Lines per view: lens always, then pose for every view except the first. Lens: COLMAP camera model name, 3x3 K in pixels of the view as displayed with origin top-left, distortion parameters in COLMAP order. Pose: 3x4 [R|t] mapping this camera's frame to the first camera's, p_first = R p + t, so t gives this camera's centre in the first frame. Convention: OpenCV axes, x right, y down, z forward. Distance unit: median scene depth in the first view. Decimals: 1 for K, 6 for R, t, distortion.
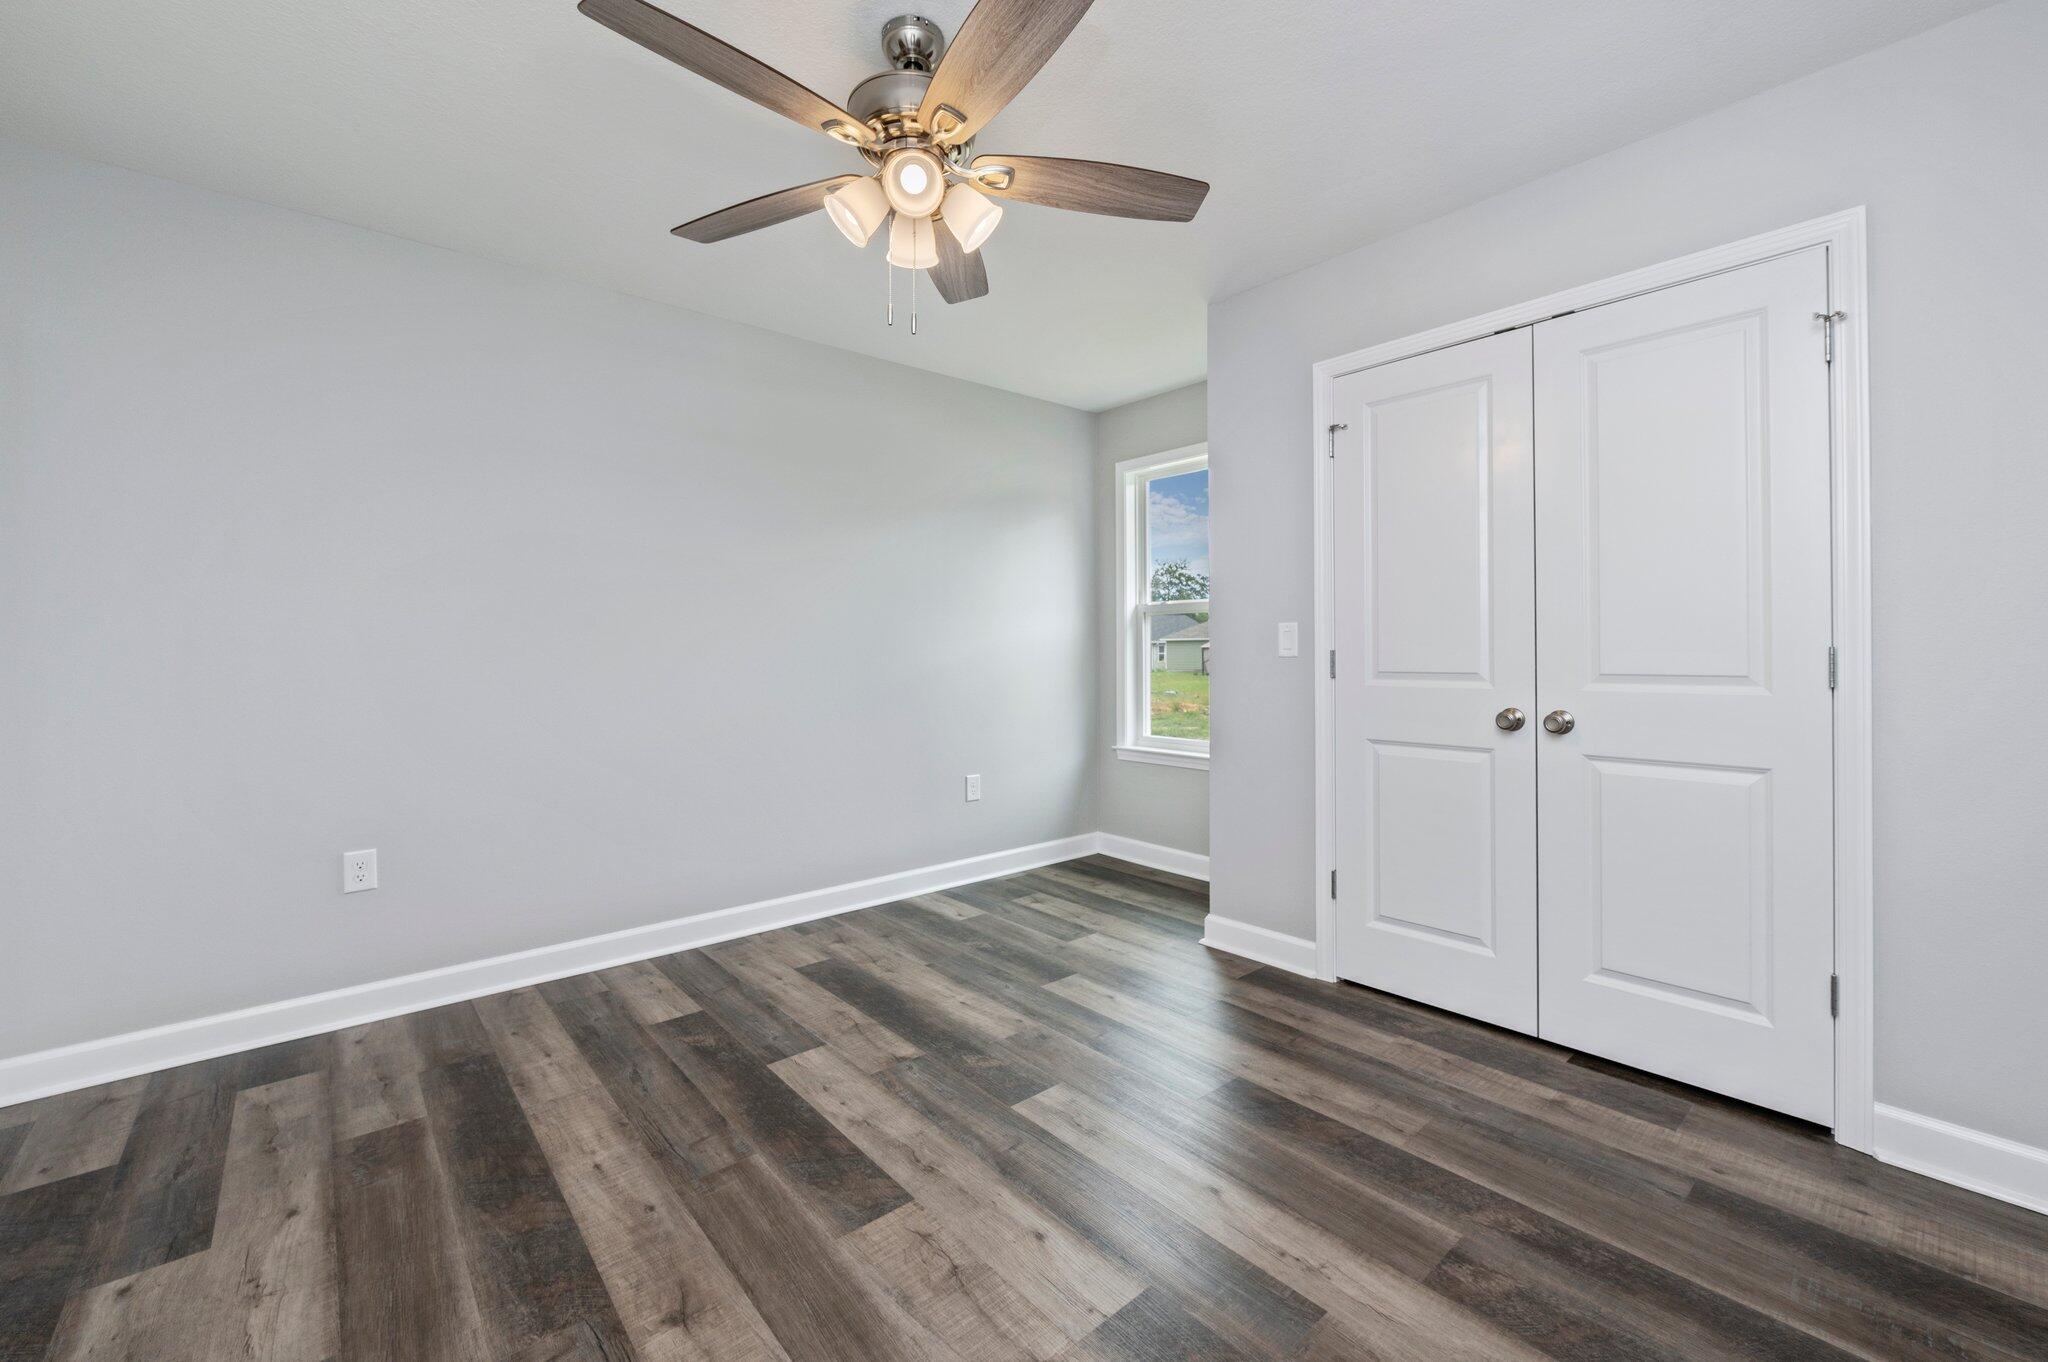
lens RADIAL K [[833.0, 0, 1037.3], [0, 833.0, 659.6], [0, 0, 1]] dist [-0.004412, 0.000110]
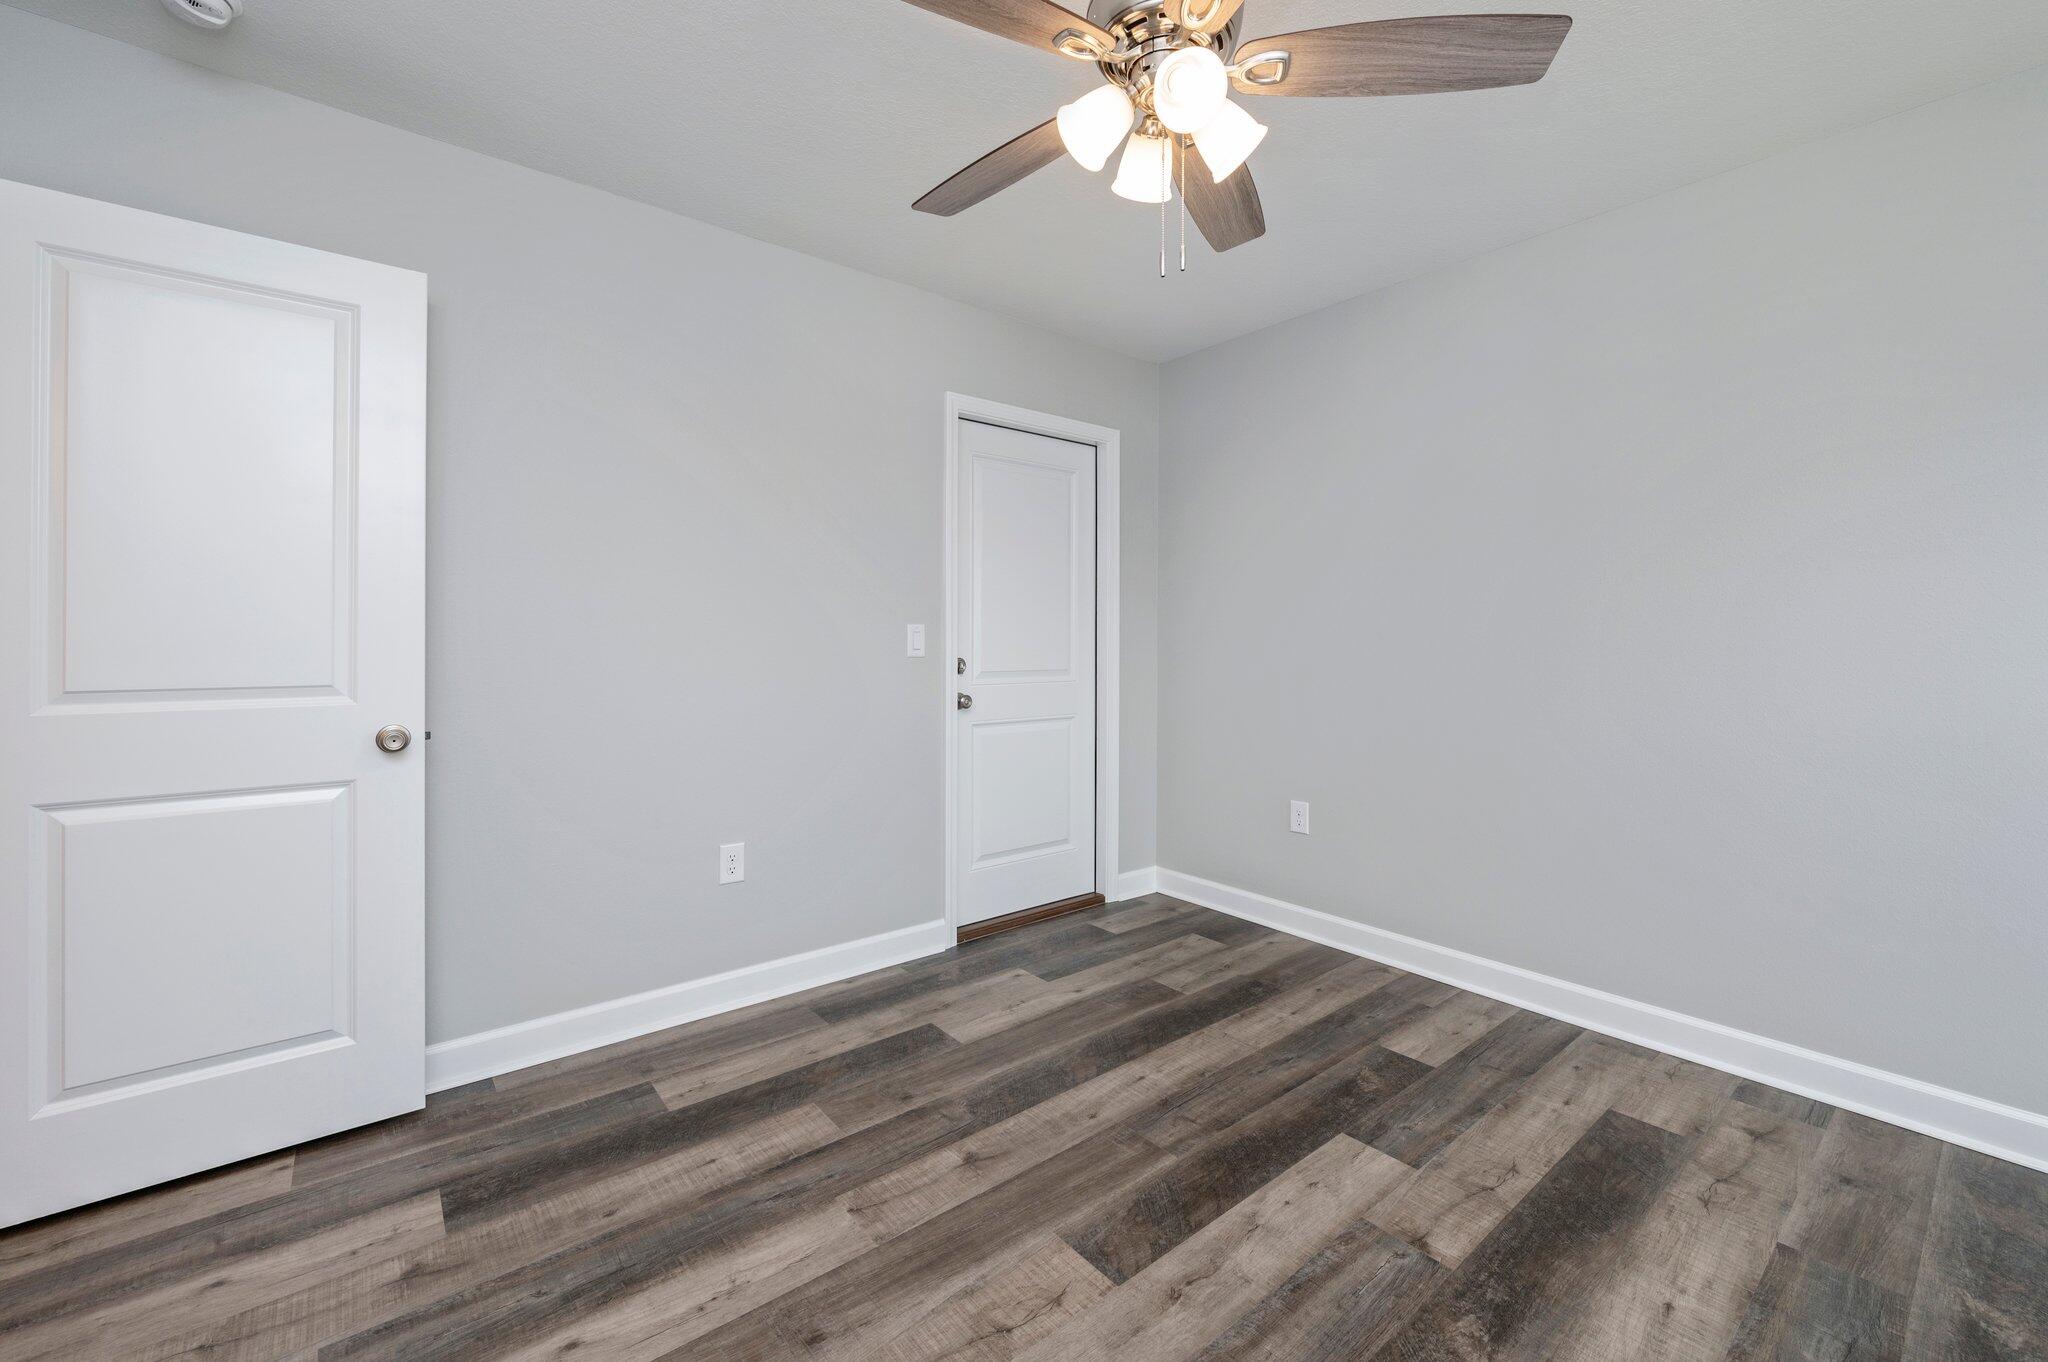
lens RADIAL K [[833.0, 0, 1032.3], [0, 833.0, 651.4], [0, 0, 1]] dist [-0.004412, 0.000110]
pose [[-0.033269, 0.019631, -0.999254, 0.604485], [-0.013371, 0.999709, 0.020085, -0.027803], [0.999357, 0.014029, -0.032997, 0.787863]]
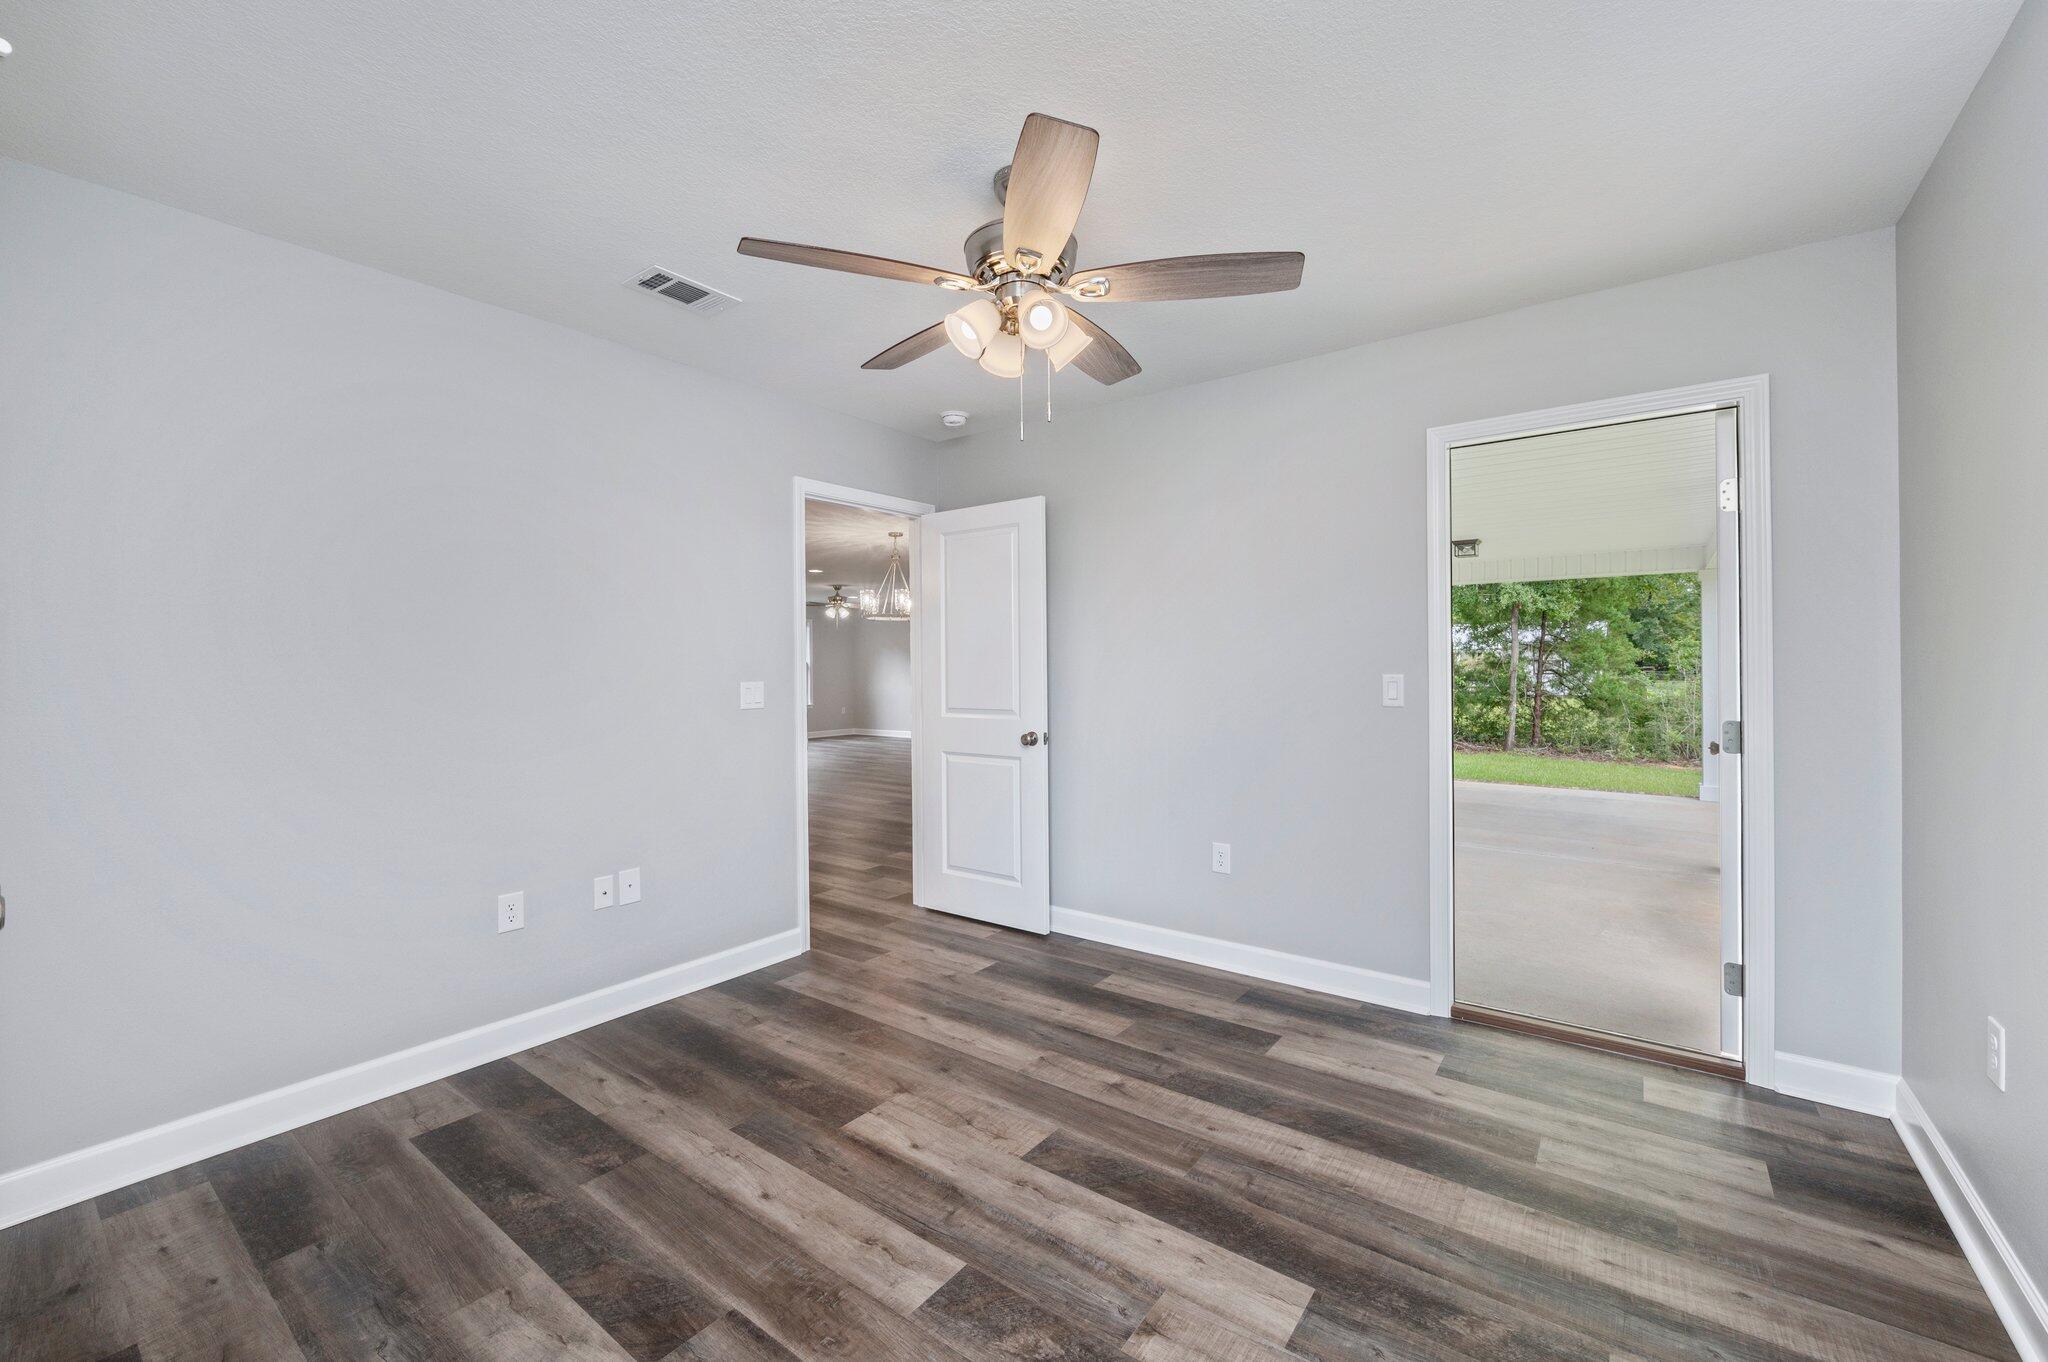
lens RADIAL K [[833.0, 0, 1014.1], [0, 833.0, 677.8], [0, 0, 1]] dist [-0.004412, 0.000110]
pose [[-0.980107, 0.017561, -0.197690, 0.078810], [0.012946, 0.999613, 0.024611, -0.081892], [0.198046, 0.021562, -0.979955, 1.860475]]
